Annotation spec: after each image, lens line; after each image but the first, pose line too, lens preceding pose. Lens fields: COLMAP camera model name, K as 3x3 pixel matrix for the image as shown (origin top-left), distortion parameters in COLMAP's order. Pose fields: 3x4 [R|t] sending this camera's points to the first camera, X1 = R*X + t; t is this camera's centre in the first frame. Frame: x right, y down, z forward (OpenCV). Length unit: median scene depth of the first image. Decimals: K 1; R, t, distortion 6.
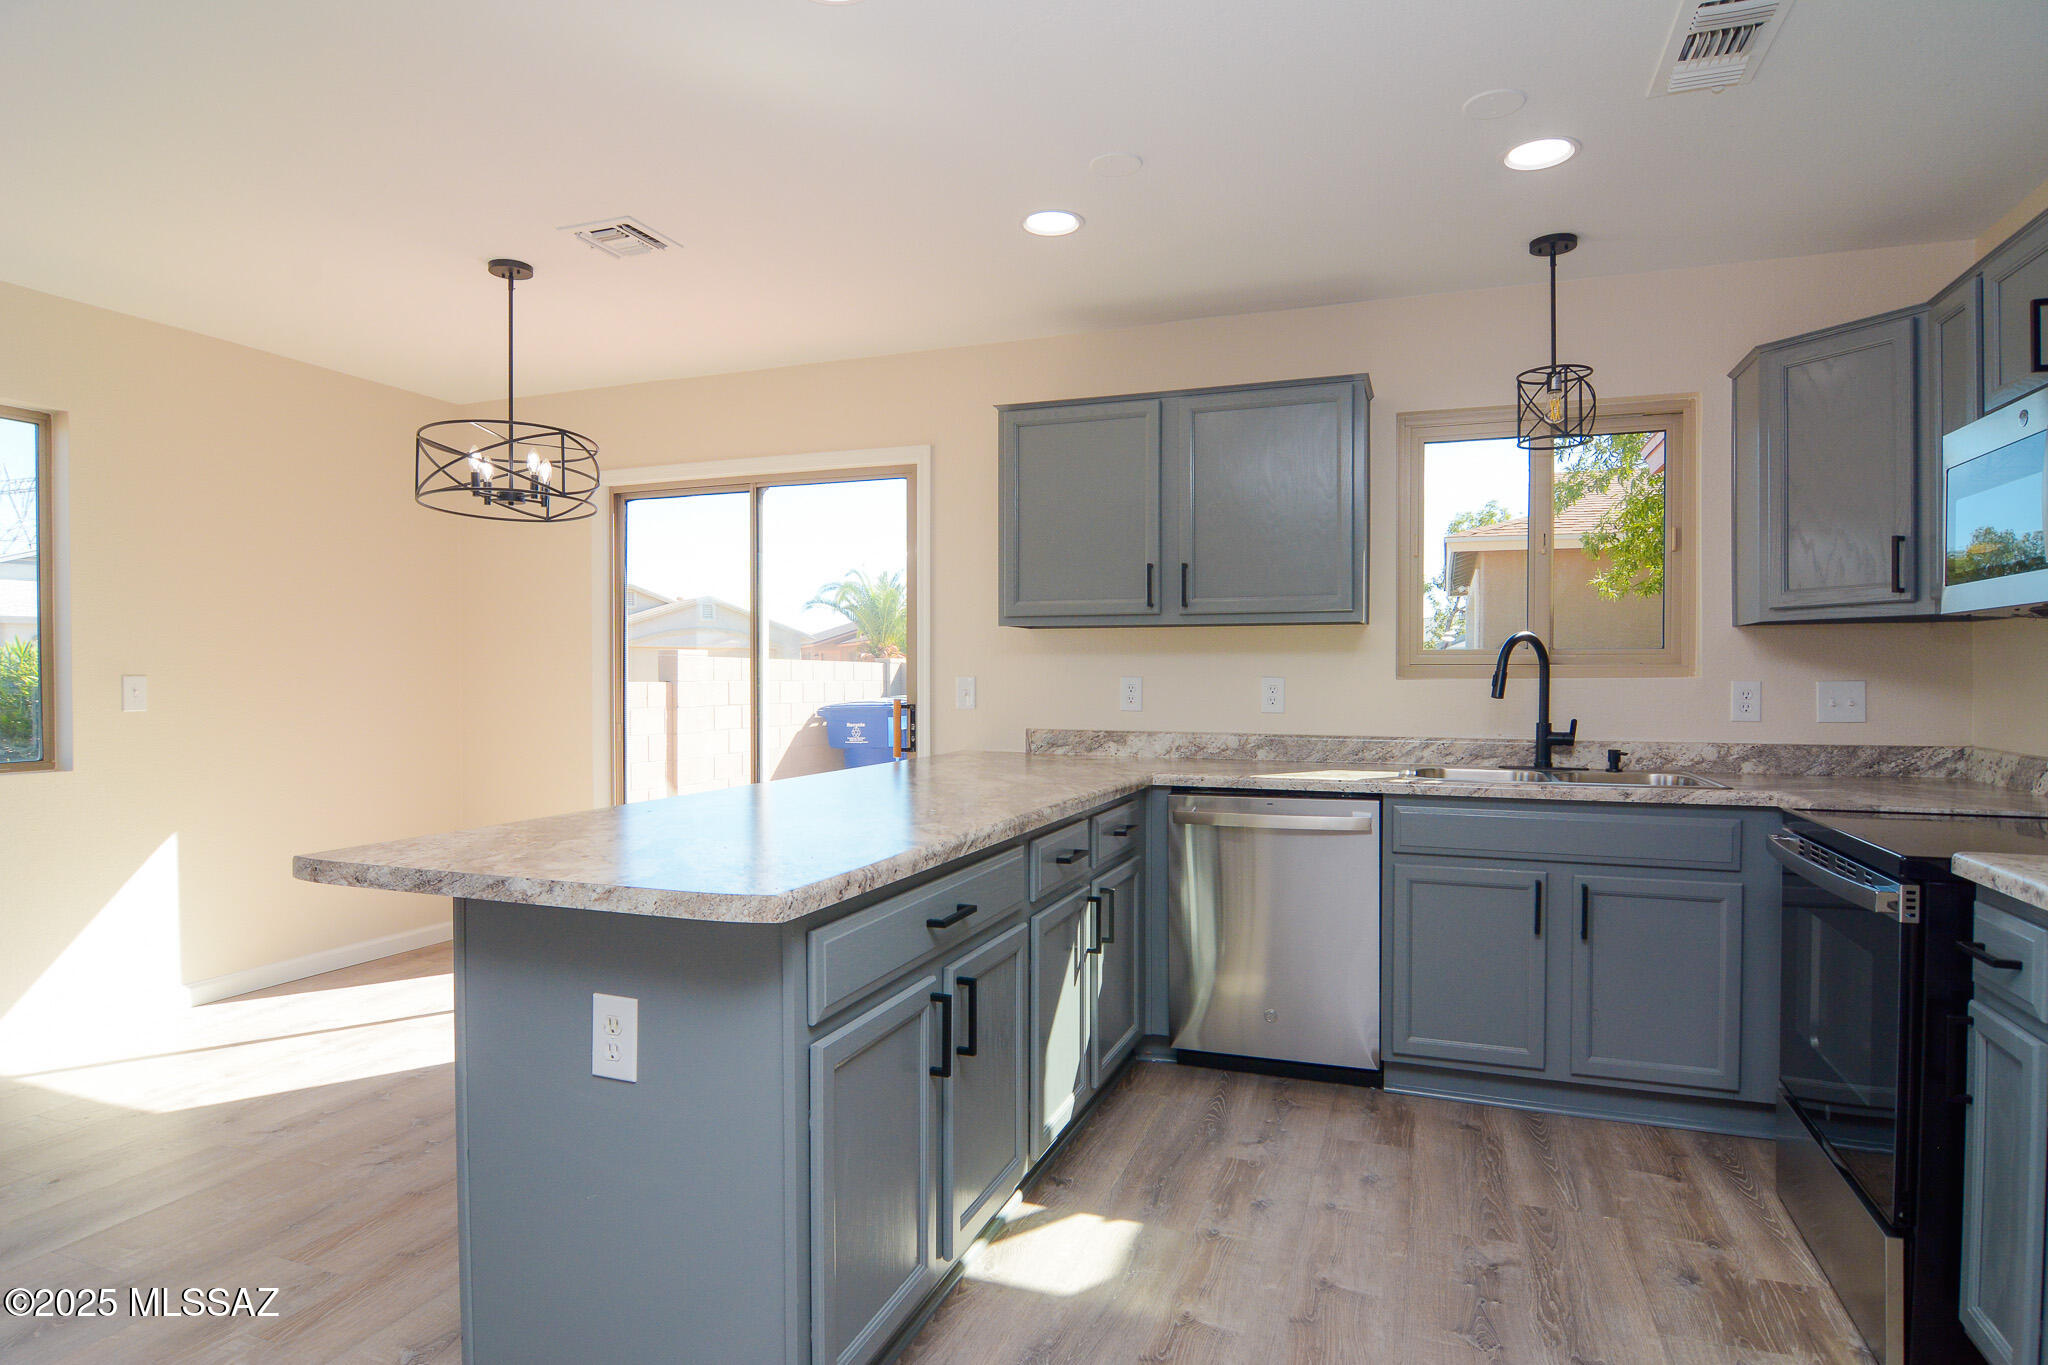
lens RADIAL K [[1103.2, 0, 1026.6], [0, 1103.2, 646.9], [0, 0, 1]] dist [-0.000381, -0.000190]
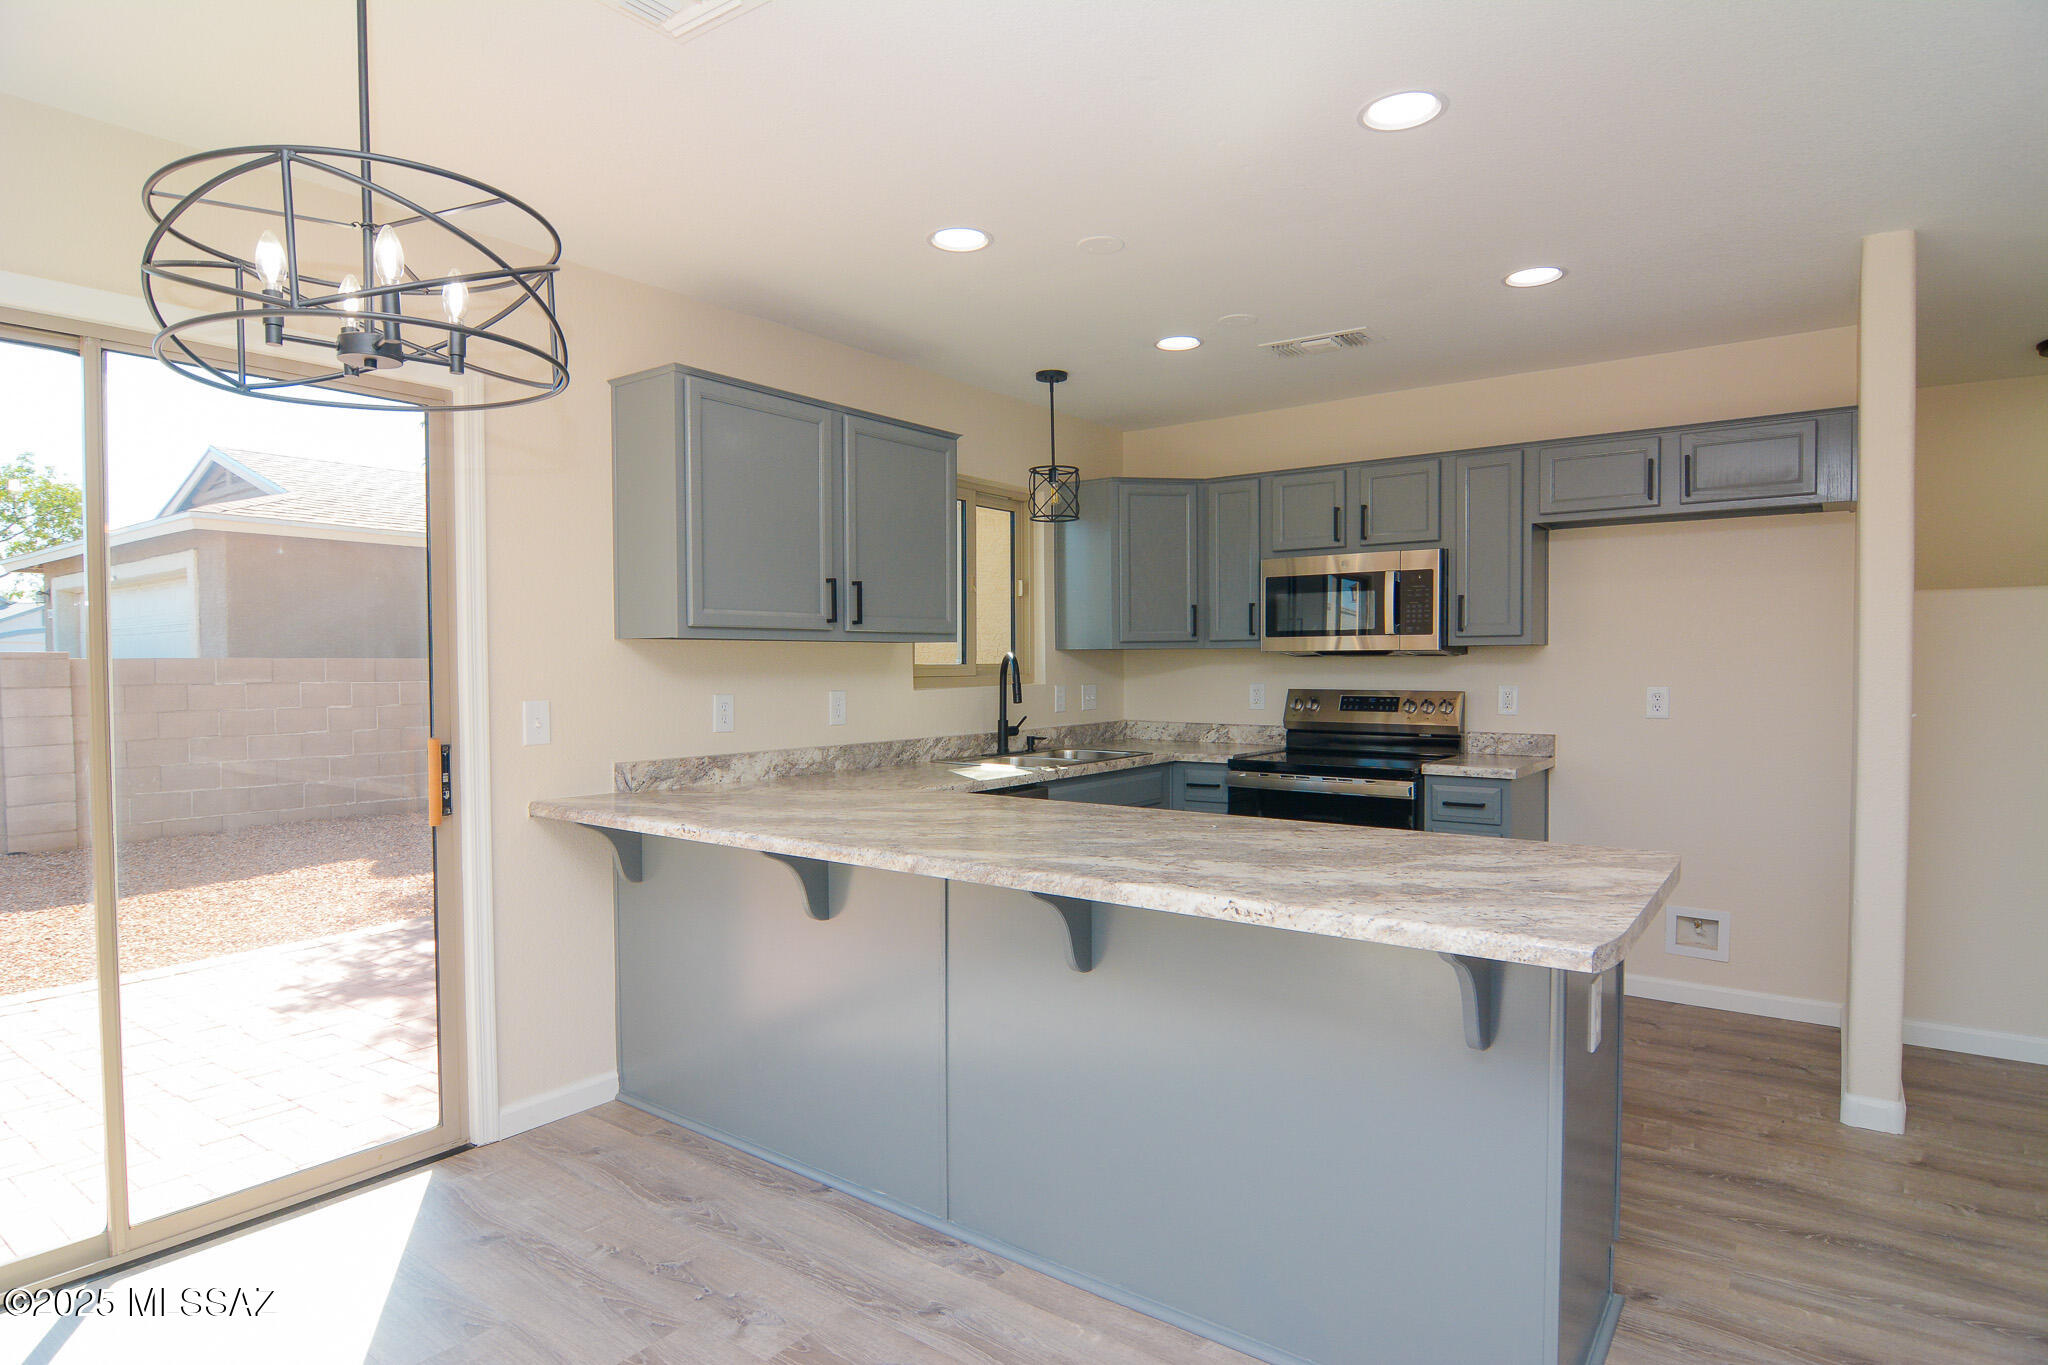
lens RADIAL K [[1100.1, 0, 1024.4], [0, 1100.1, 693.6], [0, 0, 1]] dist [-0.006380, -0.000754]
pose [[0.272925, -0.010726, 0.961975, -0.724491], [0.018109, 0.999818, 0.006011, 0.024797], [-0.961865, 0.015780, 0.273070, 0.518416]]
